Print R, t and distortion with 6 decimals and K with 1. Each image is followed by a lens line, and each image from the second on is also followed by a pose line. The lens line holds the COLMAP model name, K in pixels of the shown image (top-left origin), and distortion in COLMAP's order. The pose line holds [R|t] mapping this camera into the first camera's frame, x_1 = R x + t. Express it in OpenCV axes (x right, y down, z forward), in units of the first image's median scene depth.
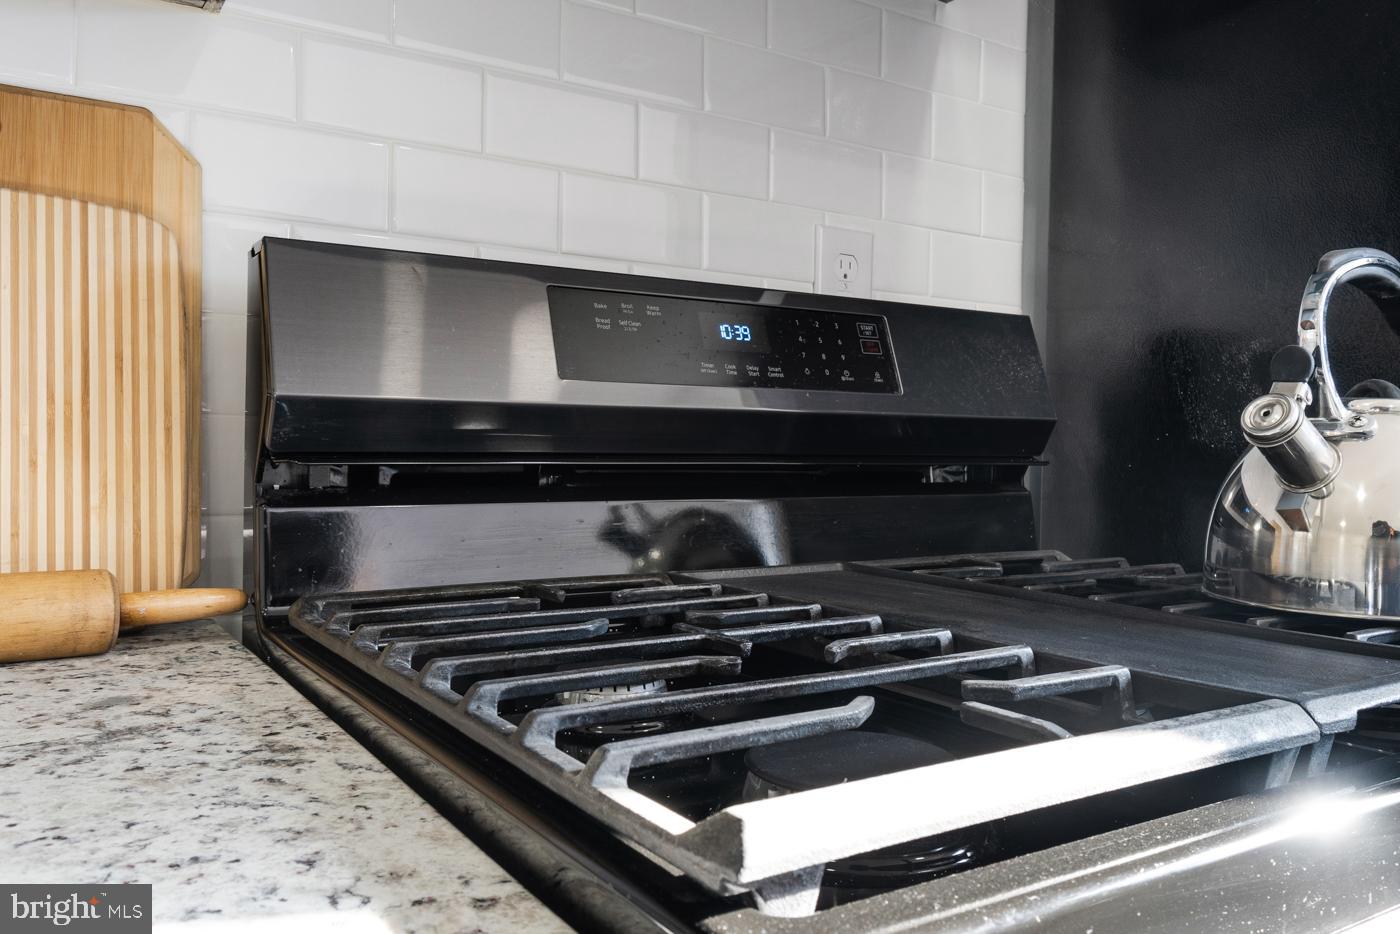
lens RADIAL K [[1093.9, 0, 698.2], [0, 1093.9, 444.7], [0, 0, 1]] dist [-0.001879, -0.000845]
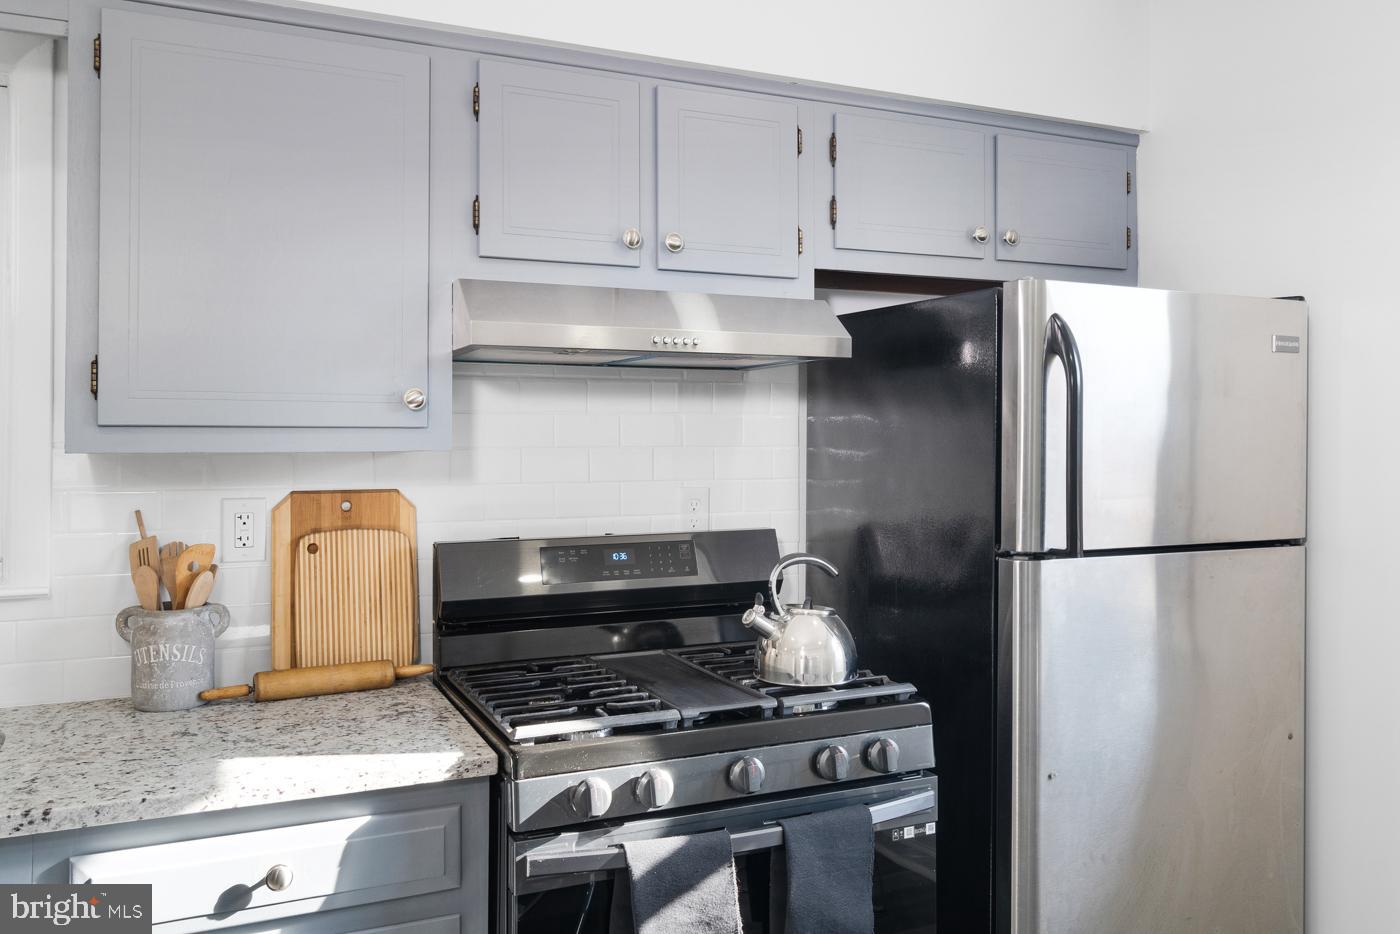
lens RADIAL K [[1054.0, 0, 697.0], [0, 1054.0, 436.0], [0, 0, 1]] dist [-0.004329, 0.000930]
pose [[0.989461, -0.019658, -0.143461, 0.724071], [0.018005, 0.999756, -0.012810, -0.446117], [0.143678, 0.010092, 0.989573, -1.753128]]
